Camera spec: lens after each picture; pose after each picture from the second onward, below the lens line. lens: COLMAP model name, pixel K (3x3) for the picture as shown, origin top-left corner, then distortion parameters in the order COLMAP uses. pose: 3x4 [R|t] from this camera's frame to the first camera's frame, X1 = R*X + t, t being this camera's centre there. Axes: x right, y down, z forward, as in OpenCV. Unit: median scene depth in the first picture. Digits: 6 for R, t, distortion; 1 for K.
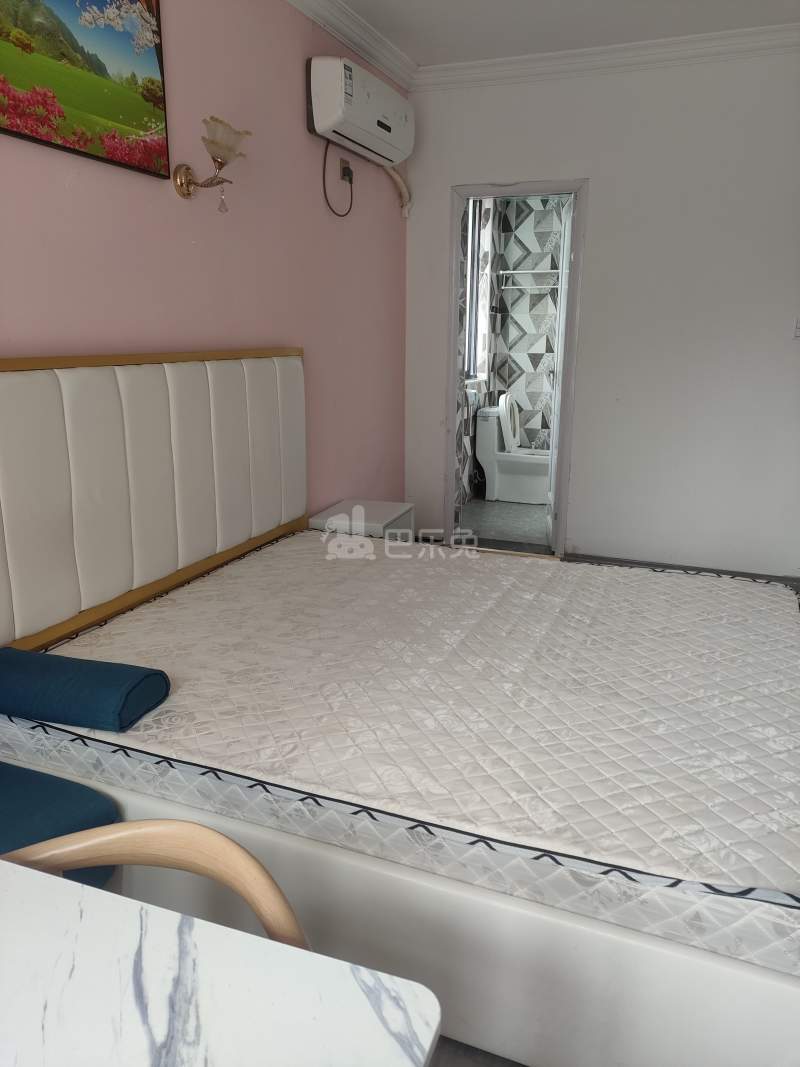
lens RADIAL K [[770.1, 0, 394.7], [0, 770.1, 536.2], [0, 0, 1]] dist [0.050433, -0.041598]
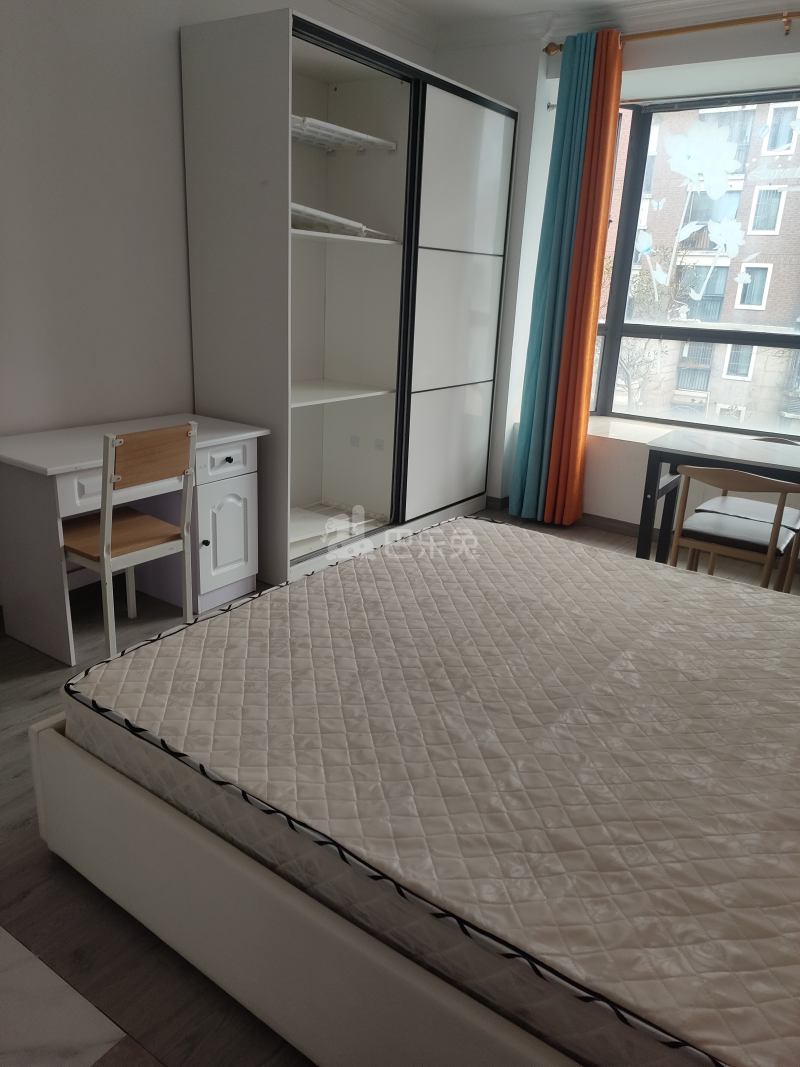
lens RADIAL K [[770.1, 0, 394.7], [0, 770.1, 536.2], [0, 0, 1]] dist [0.050433, -0.041598]
pose [[-0.974269, -0.117544, 0.192311, 0.173417], [0.006270, 0.838774, 0.544443, -0.447966], [-0.225302, 0.531640, -0.816455, 1.669838]]
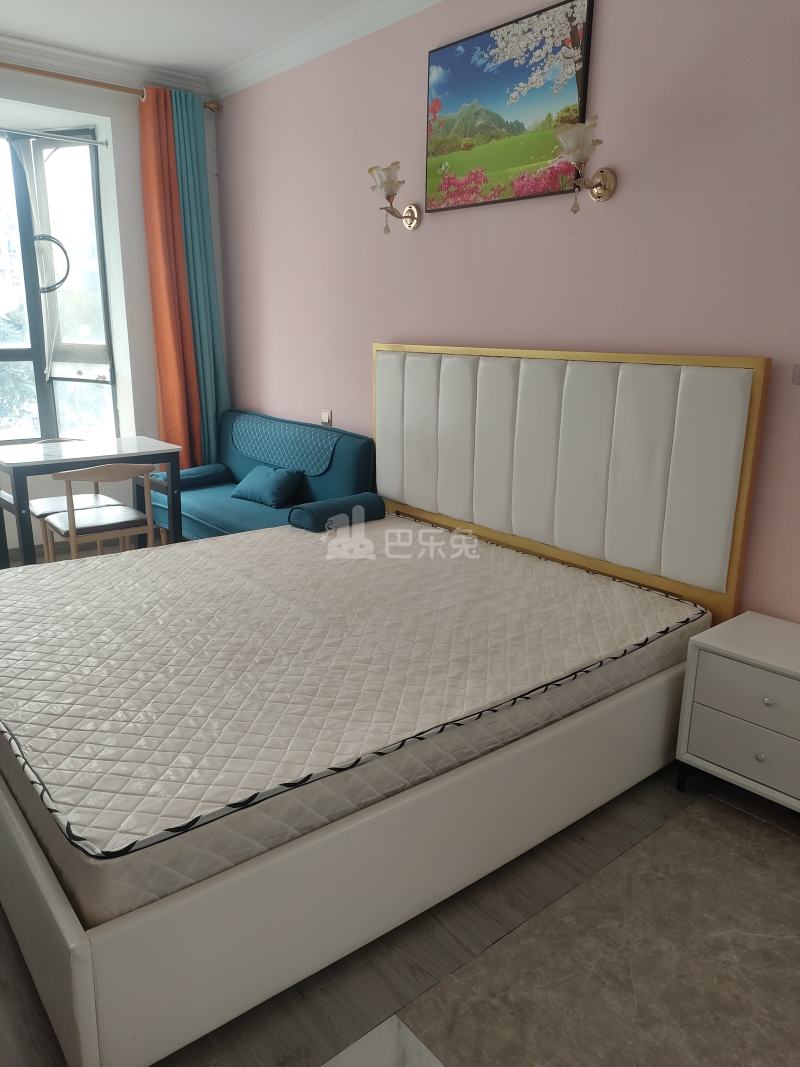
lens RADIAL K [[770.1, 0, 394.7], [0, 770.1, 536.2], [0, 0, 1]] dist [0.050433, -0.041598]
pose [[-0.473924, 0.217384, -0.853311, 0.945433], [-0.248151, 0.896803, 0.366285, -0.397287], [0.844877, 0.385341, -0.371072, 1.511112]]
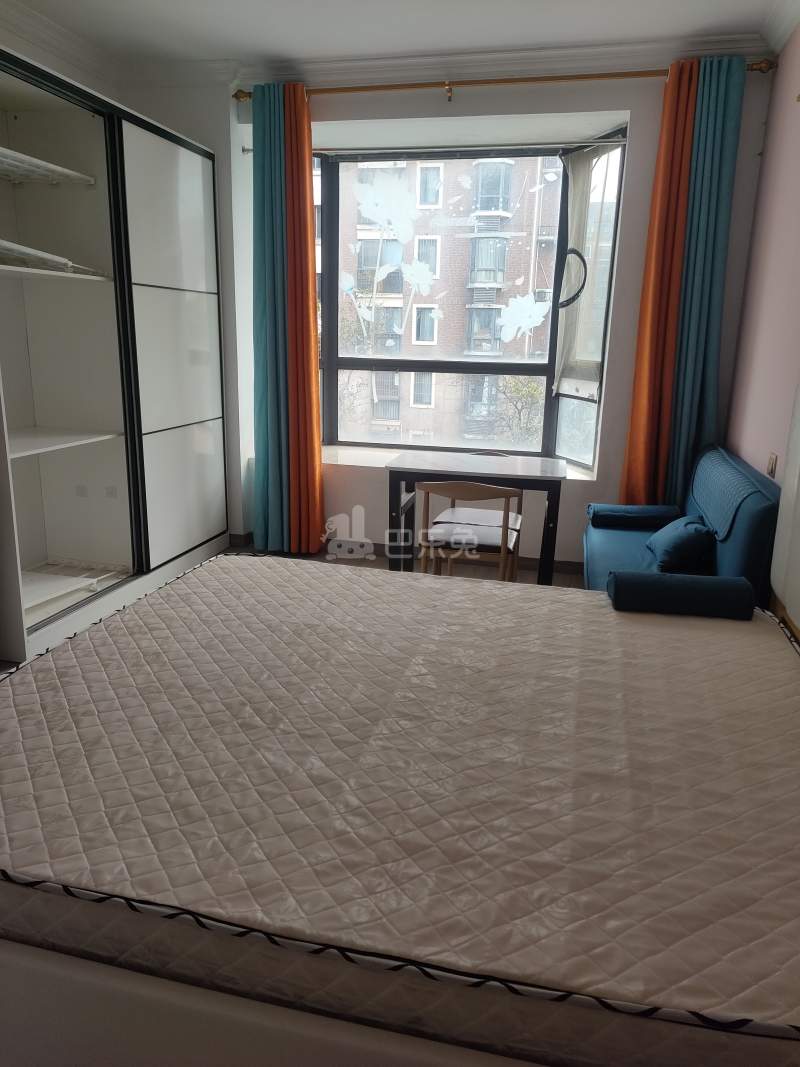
lens RADIAL K [[770.1, 0, 394.7], [0, 770.1, 536.2], [0, 0, 1]] dist [0.050433, -0.041598]
pose [[-0.987124, 0.011667, -0.159530, 0.241341], [-0.069209, 0.867997, 0.491722, -0.437014], [0.144209, 0.496432, -0.856014, 1.678507]]
